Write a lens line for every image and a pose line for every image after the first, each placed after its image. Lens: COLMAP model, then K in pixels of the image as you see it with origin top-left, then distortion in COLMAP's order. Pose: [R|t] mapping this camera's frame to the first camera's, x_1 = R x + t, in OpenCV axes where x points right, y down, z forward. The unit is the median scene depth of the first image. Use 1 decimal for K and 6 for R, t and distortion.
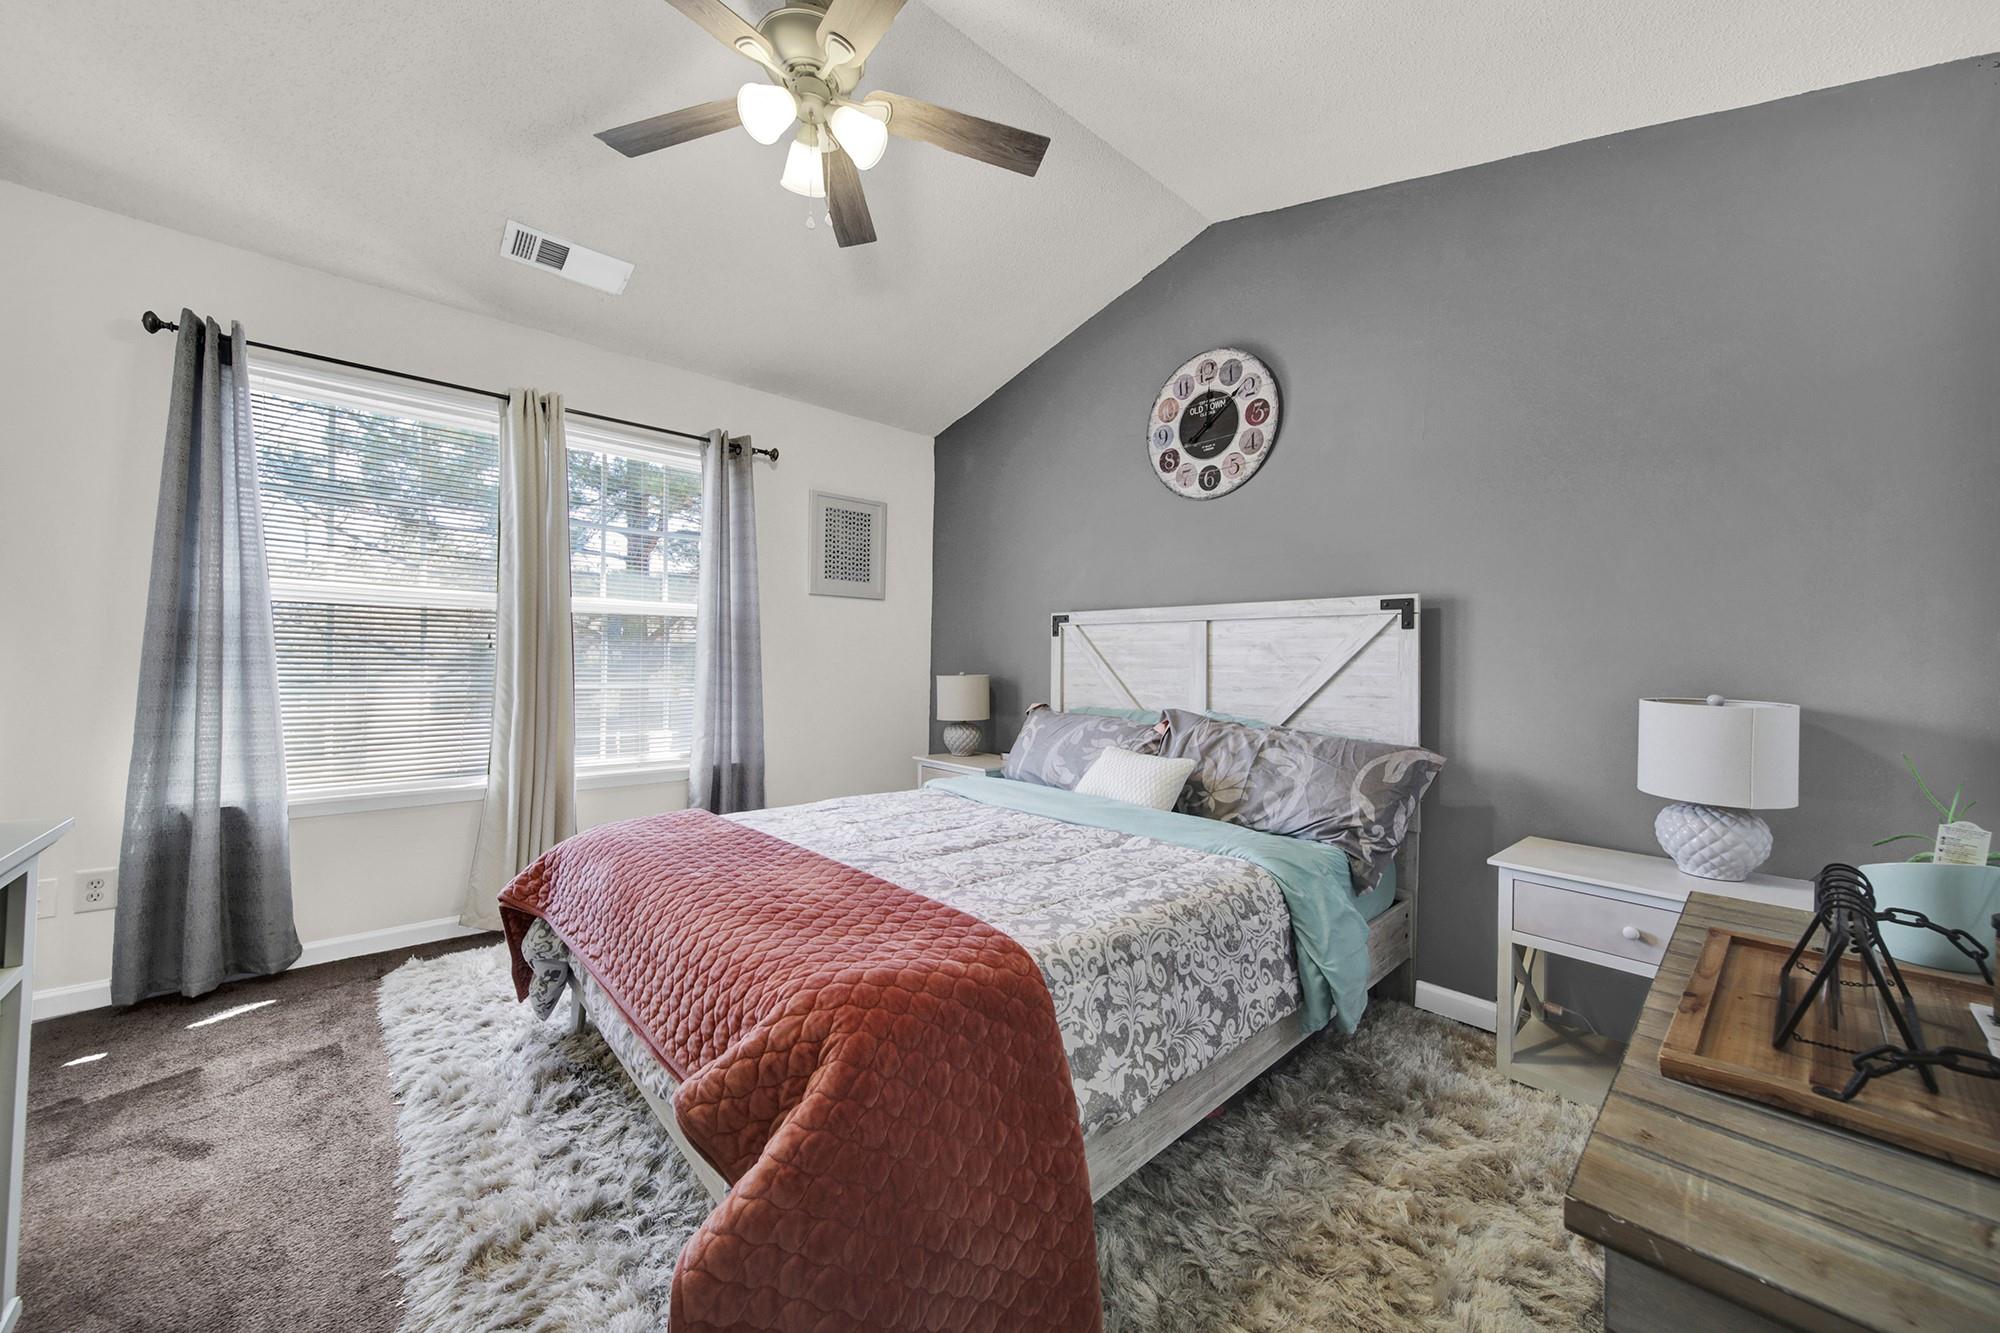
lens RADIAL K [[729.6, 0, 1008.8], [0, 729.6, 661.9], [0, 0, 1]] dist [0.001237, -0.001937]
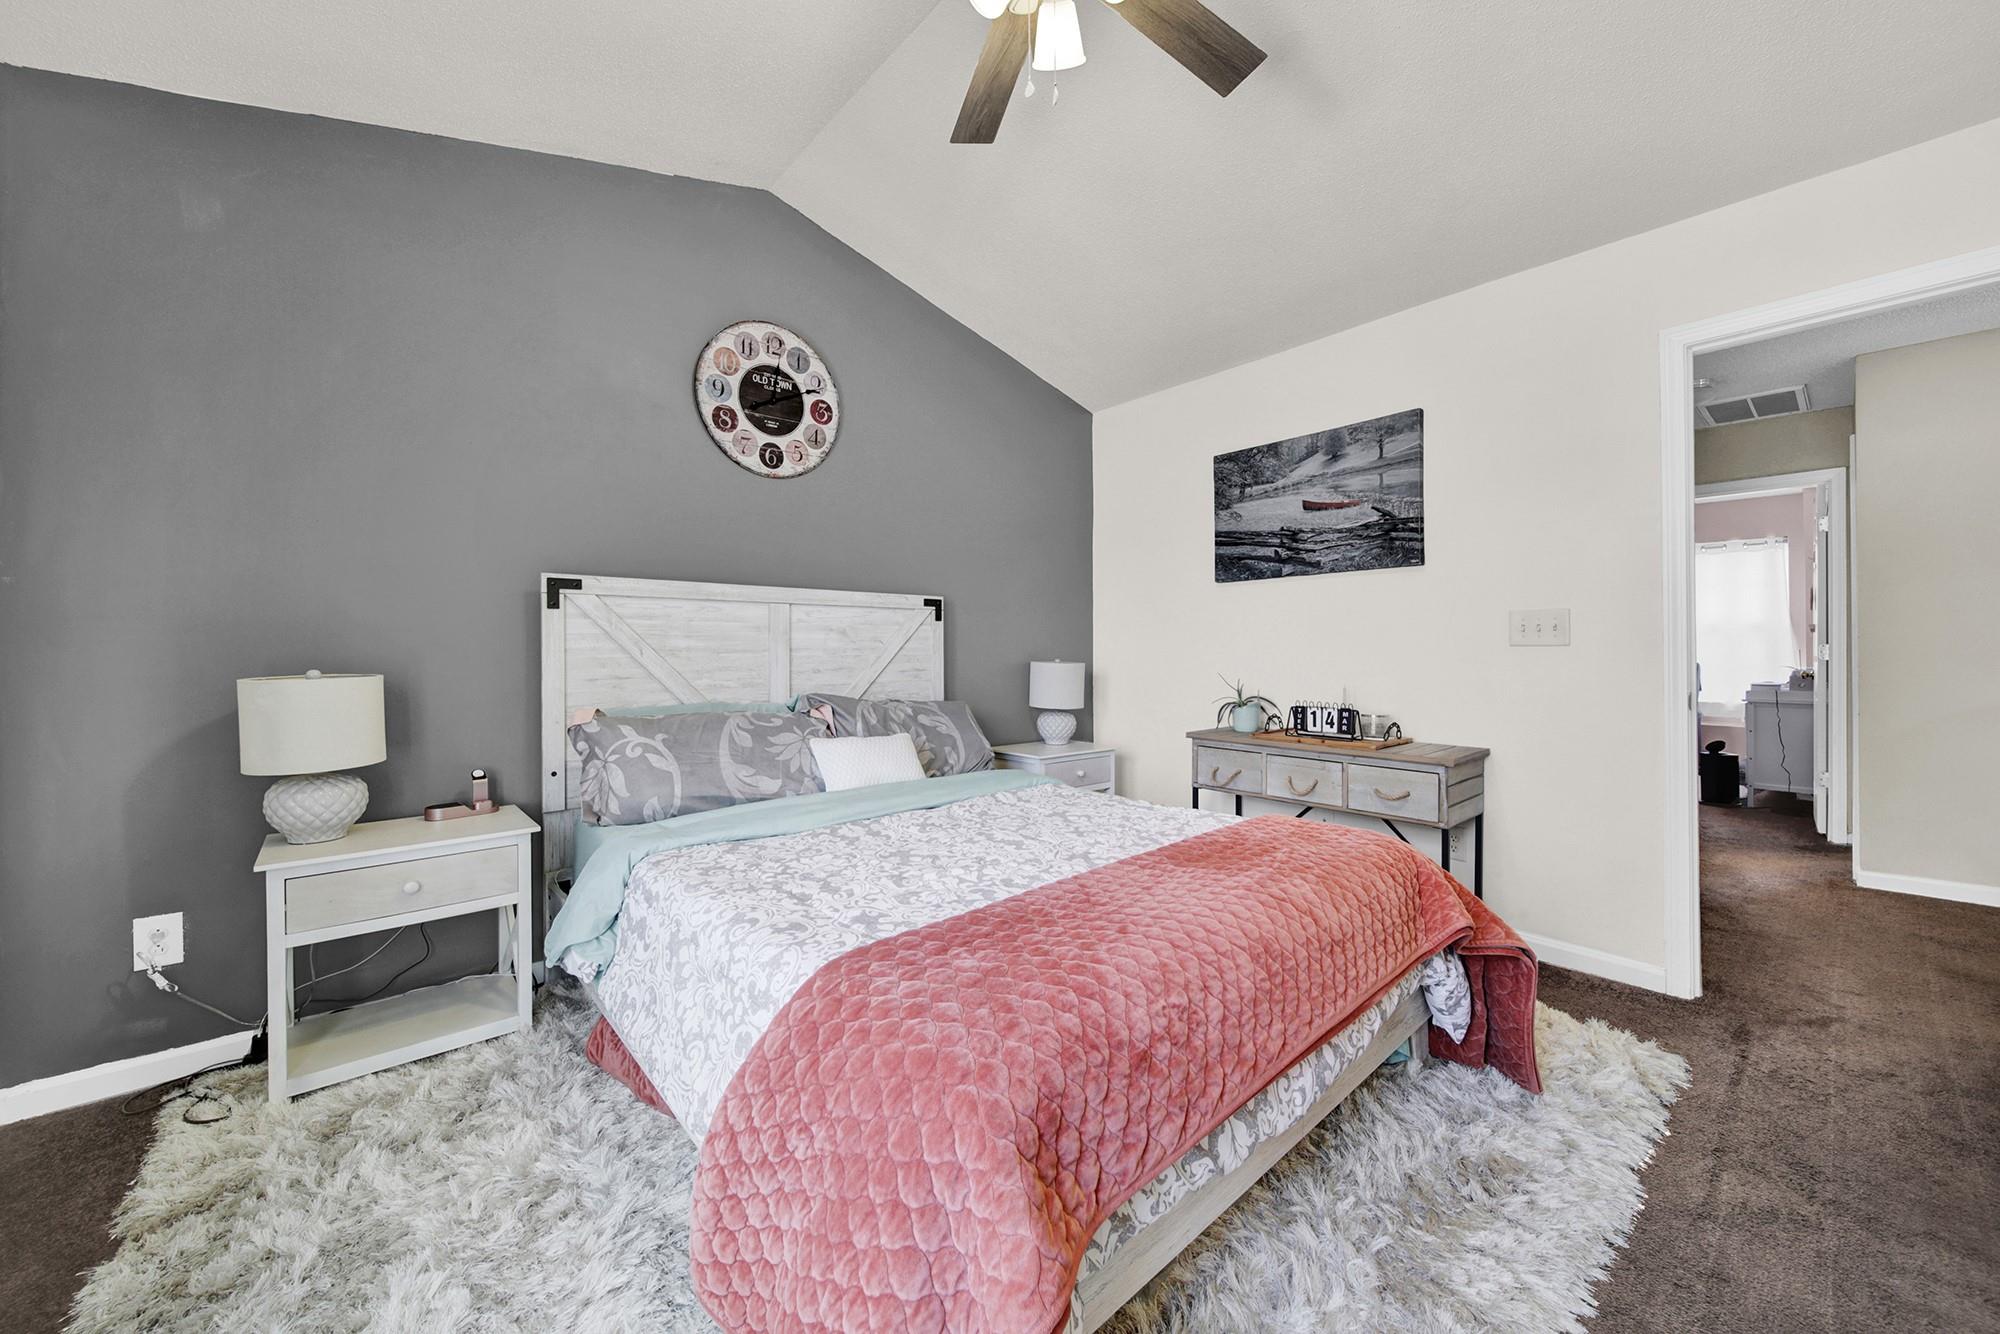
lens RADIAL K [[729.6, 0, 1003.0], [0, 729.6, 655.9], [0, 0, 1]] dist [0.001237, -0.001937]
pose [[0.015941, -0.025158, 0.999556, -0.707613], [0.000667, 0.999683, 0.025151, -0.010181], [-0.999873, 0.000266, 0.015953, 0.687248]]
